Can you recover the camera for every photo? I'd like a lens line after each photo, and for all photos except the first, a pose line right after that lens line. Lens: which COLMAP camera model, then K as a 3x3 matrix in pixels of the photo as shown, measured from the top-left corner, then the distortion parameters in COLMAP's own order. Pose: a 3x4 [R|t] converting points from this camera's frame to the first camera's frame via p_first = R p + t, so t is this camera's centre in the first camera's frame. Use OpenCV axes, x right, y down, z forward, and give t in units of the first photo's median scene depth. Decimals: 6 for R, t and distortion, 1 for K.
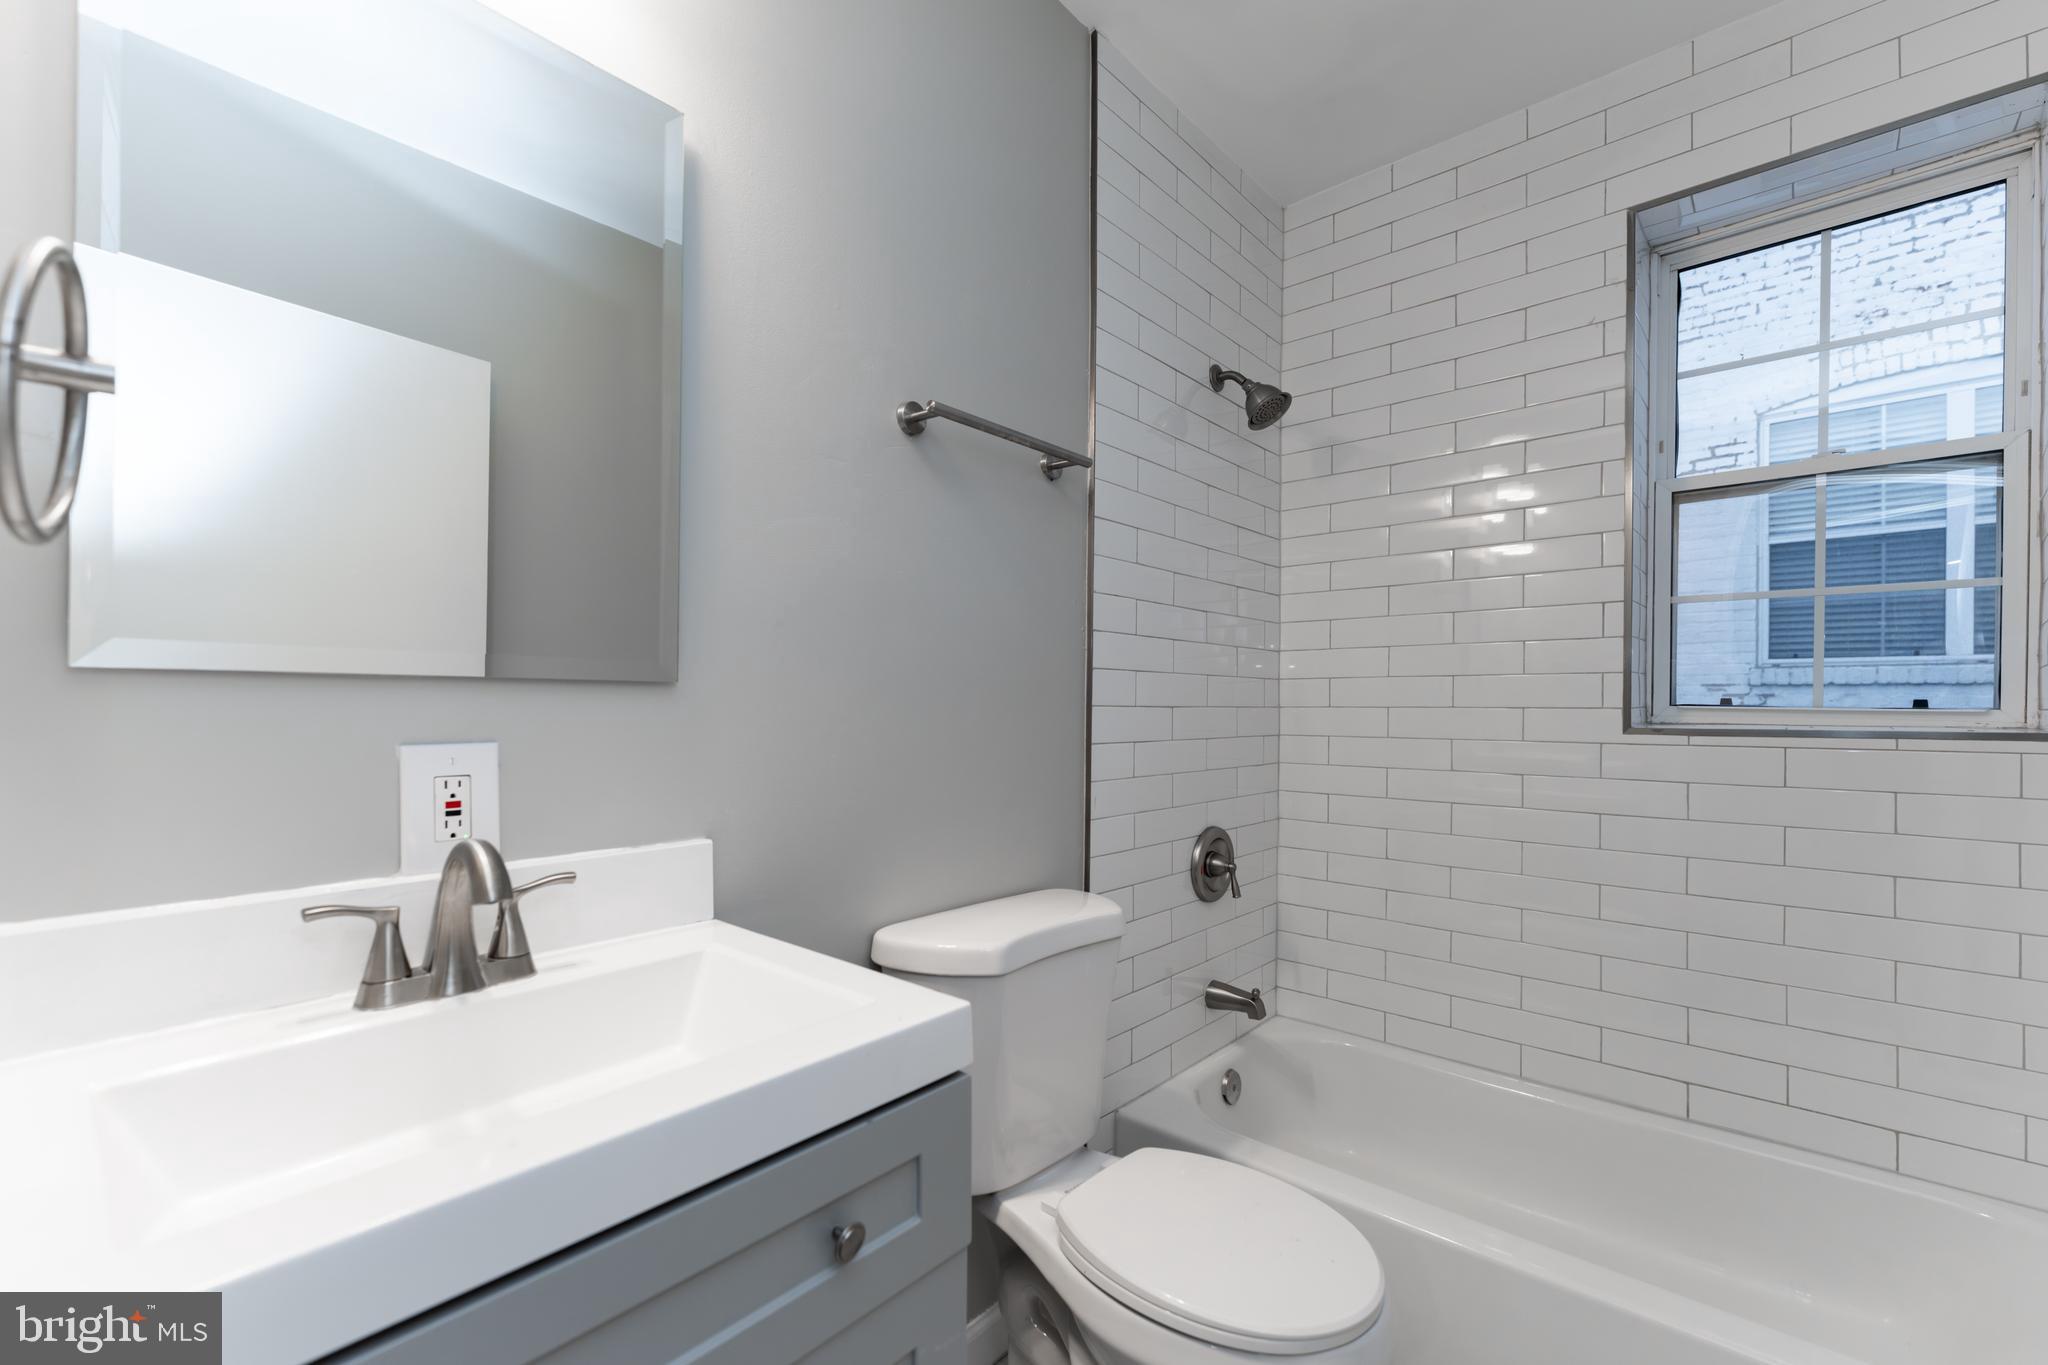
lens RADIAL K [[849.5, 0, 1021.0], [0, 849.5, 716.0], [0, 0, 1]] dist [0.001757, 0.000105]
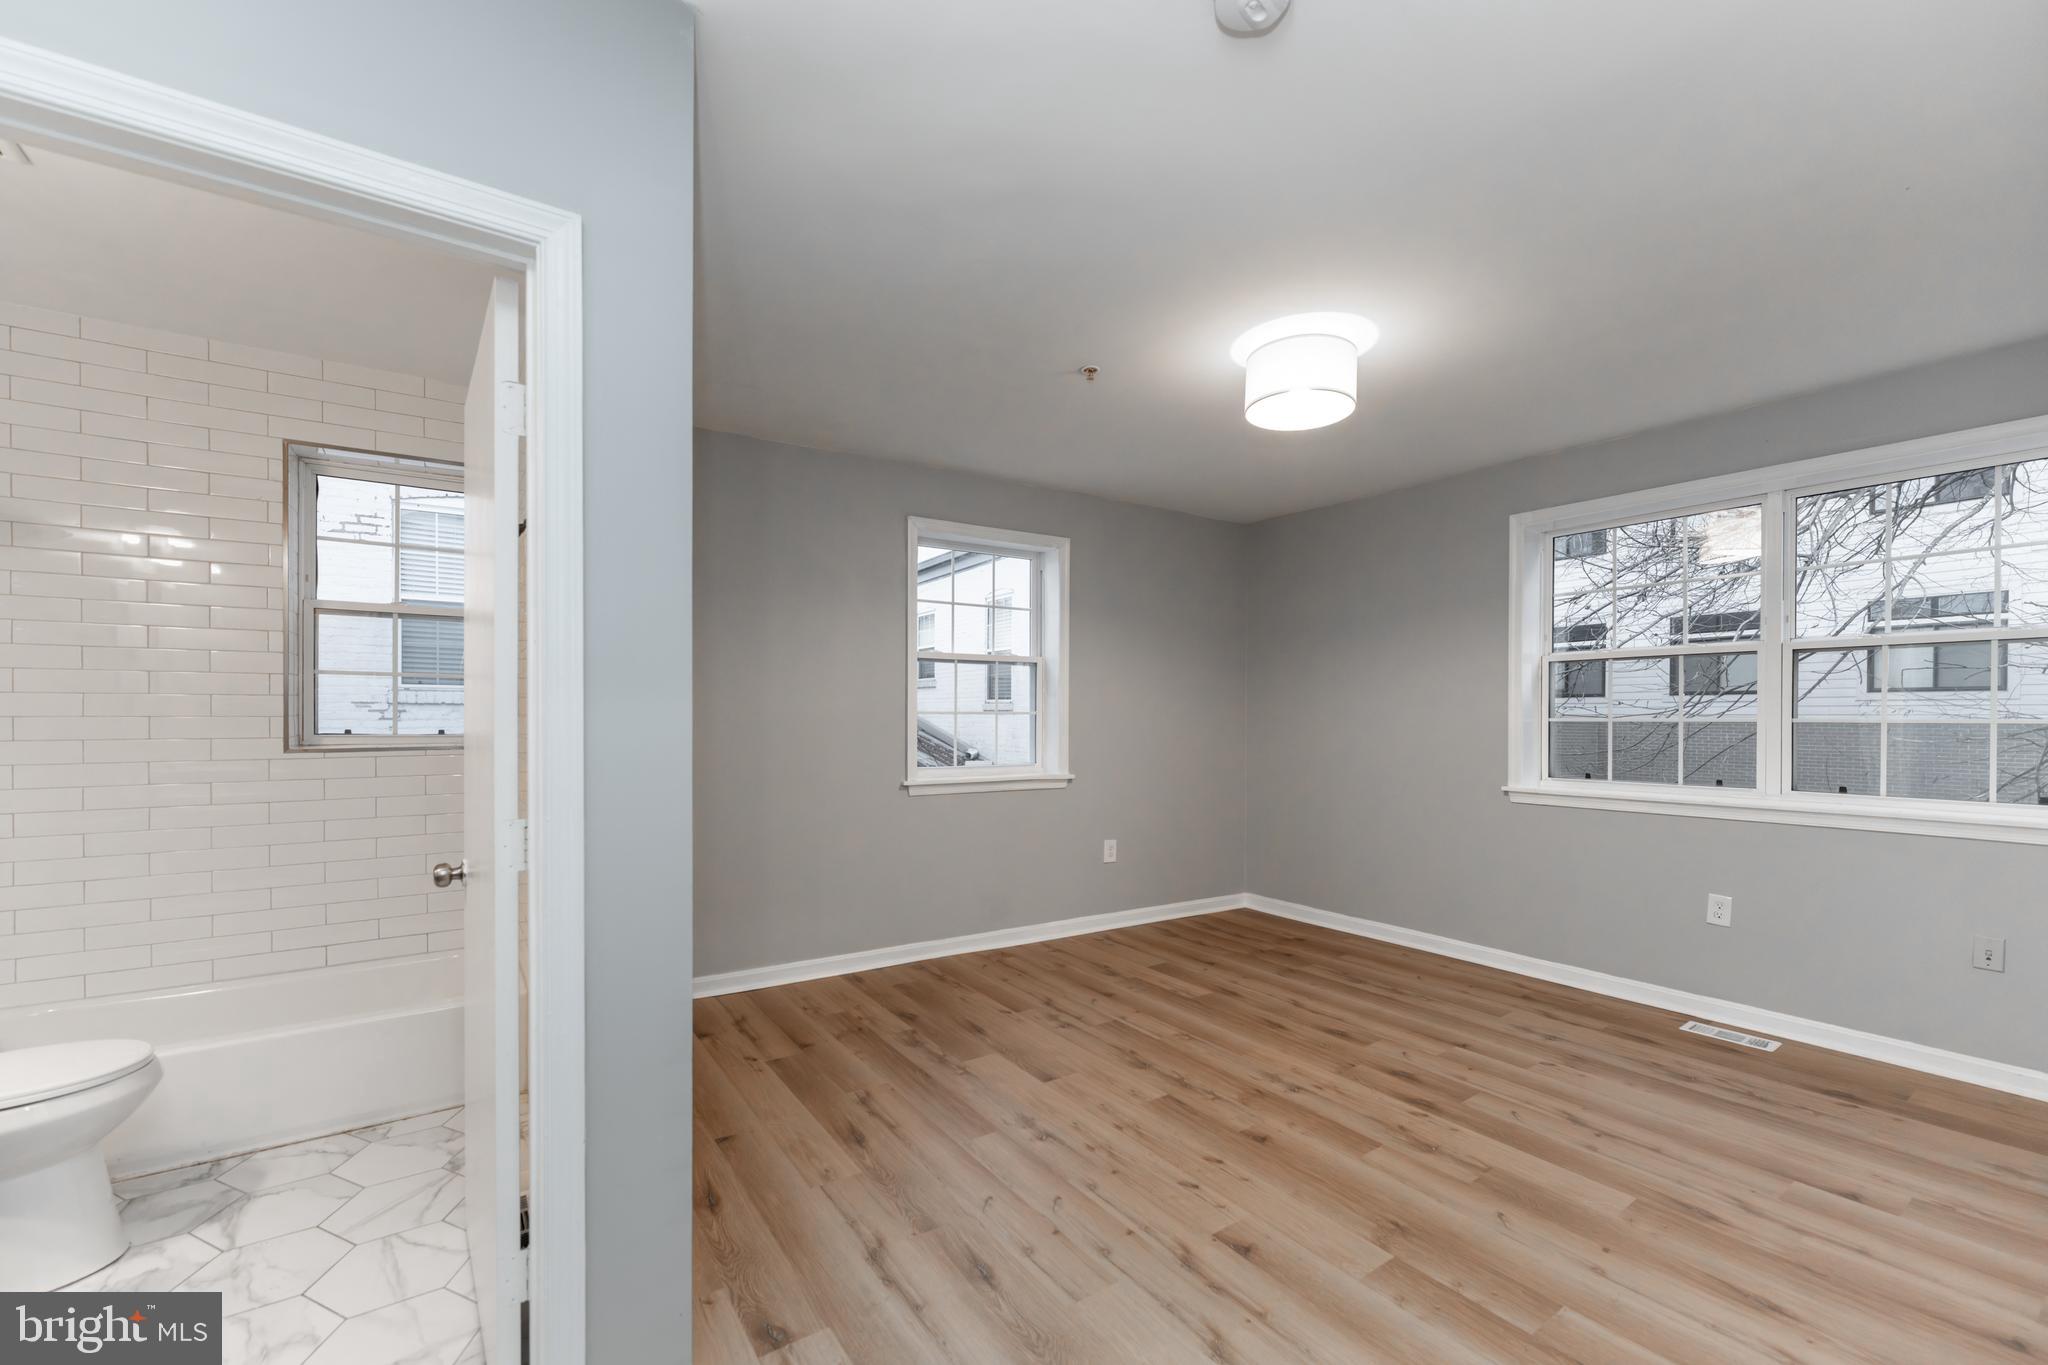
lens RADIAL K [[832.0, 0, 1031.8], [0, 832.0, 720.6], [0, 0, 1]] dist [0.001070, 0.000260]
pose [[0.220763, -0.009350, 0.975283, -0.520972], [0.002930, 0.999956, 0.008924, -0.050690], [-0.975323, 0.000887, 0.220780, -0.736067]]
